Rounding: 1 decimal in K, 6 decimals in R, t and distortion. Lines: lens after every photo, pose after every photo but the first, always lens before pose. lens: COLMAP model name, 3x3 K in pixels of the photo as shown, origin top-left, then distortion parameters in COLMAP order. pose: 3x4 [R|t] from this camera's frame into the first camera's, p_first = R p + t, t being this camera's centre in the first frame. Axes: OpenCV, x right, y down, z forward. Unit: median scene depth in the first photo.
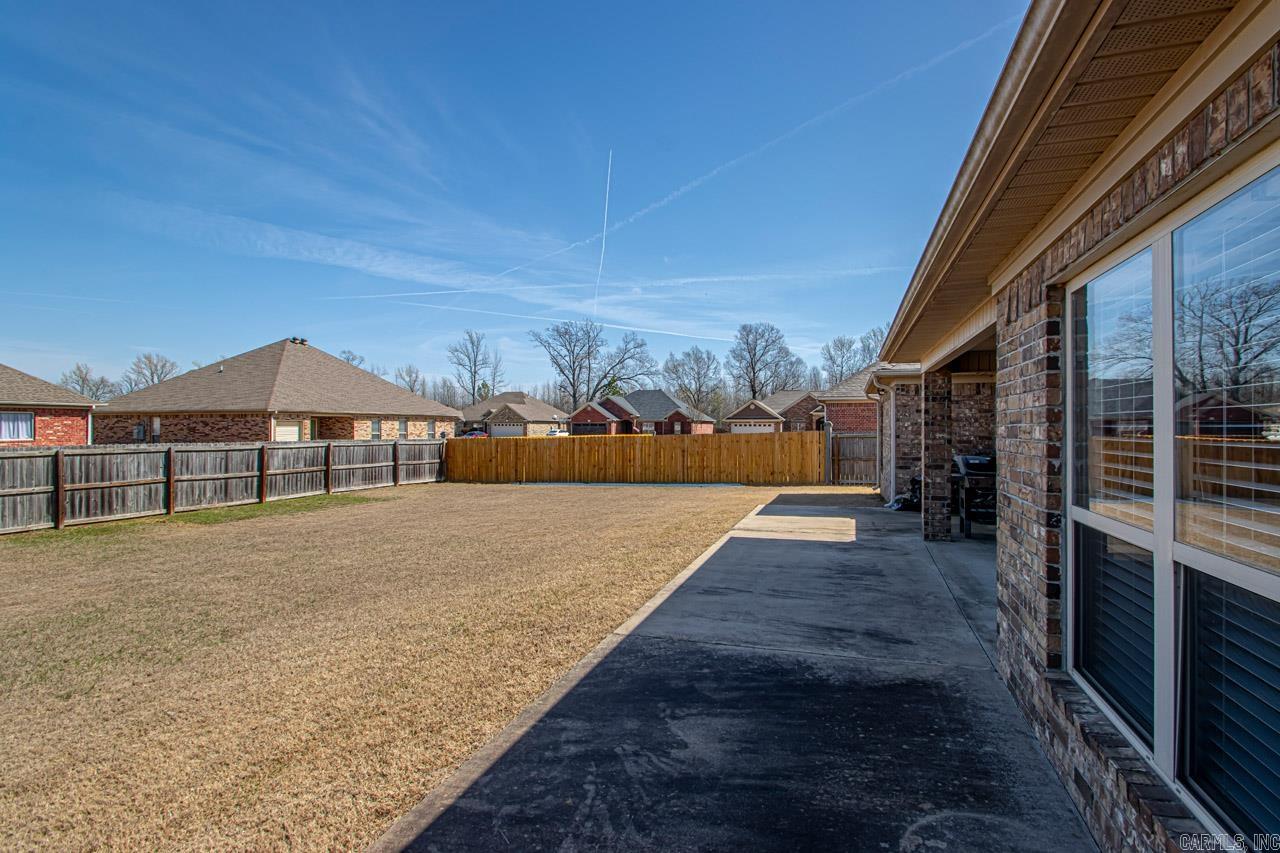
lens RADIAL K [[596.0, 0, 647.2], [0, 596.0, 427.5], [0, 0, 1]] dist [0.000982, -0.001674]
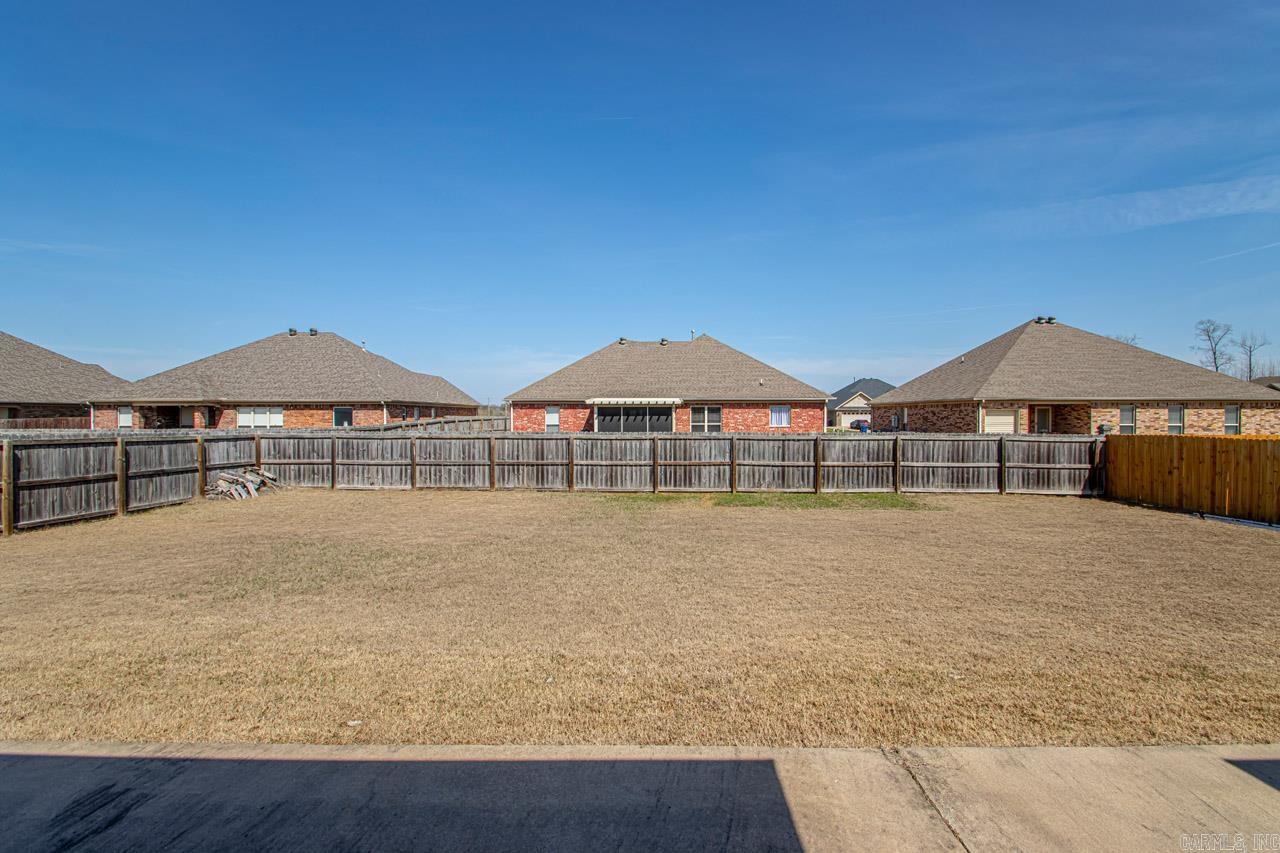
lens RADIAL K [[596.0, 0, 645.4], [0, 596.0, 425.8], [0, 0, 1]] dist [0.000982, -0.001674]
pose [[0.312642, 0.015740, -0.949741, 0.160570], [-0.000555, 0.999866, 0.016388, -0.002591], [0.949871, -0.004597, 0.312608, 0.308648]]
